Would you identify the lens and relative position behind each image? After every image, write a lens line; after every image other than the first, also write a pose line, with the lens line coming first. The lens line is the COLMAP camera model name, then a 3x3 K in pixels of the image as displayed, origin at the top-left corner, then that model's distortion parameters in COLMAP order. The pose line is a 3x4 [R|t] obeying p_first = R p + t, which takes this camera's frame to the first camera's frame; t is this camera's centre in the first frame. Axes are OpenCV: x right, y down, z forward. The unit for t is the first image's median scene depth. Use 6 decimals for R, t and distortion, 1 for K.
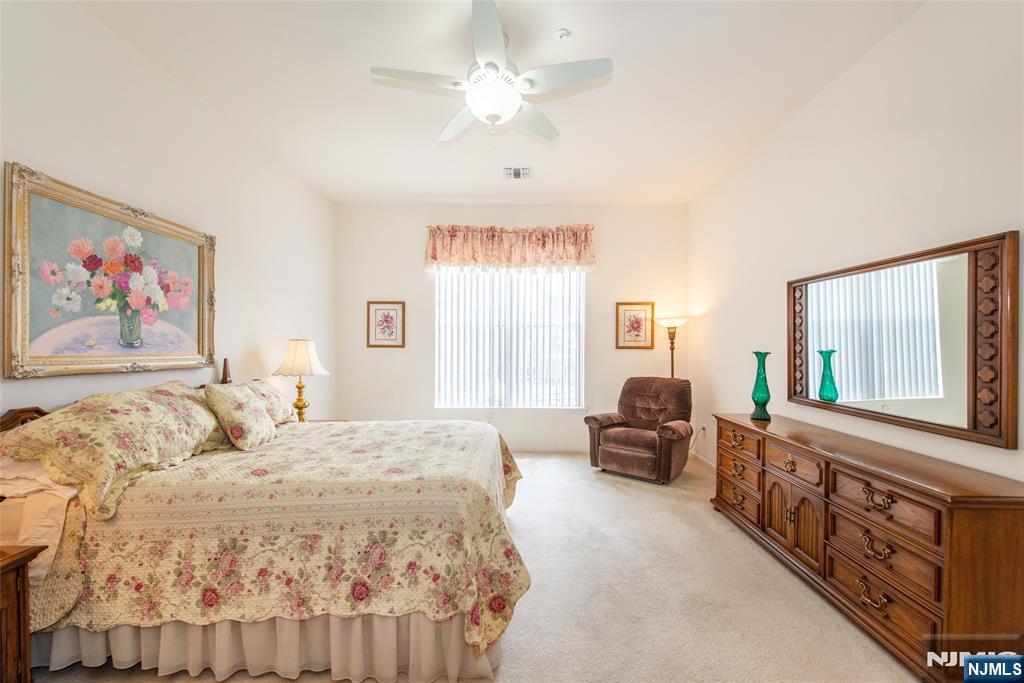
lens RADIAL K [[427.8, 0, 513.7], [0, 427.8, 347.0], [0, 0, 1]] dist [0.009412, -0.002355]
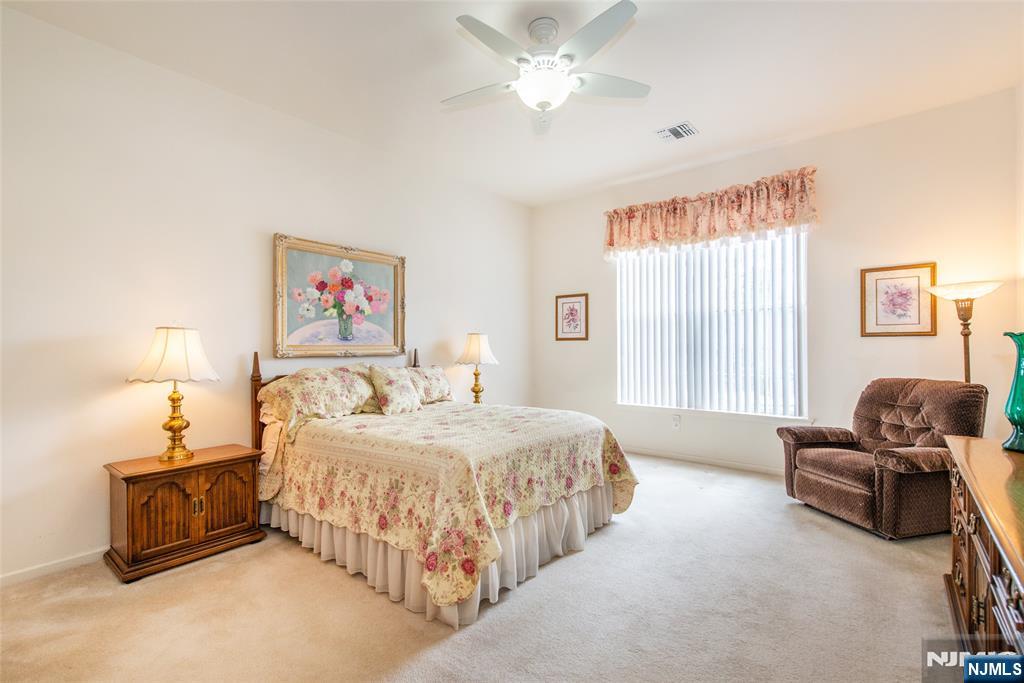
lens RADIAL K [[466.9, 0, 495.4], [0, 466.9, 339.4], [0, 0, 1]] dist [0.018067, -0.001687]
pose [[0.768650, -0.017061, -0.639442, 0.445875], [0.010030, 0.999843, -0.014621, 0.022717], [0.639591, 0.004825, 0.768700, 0.070473]]
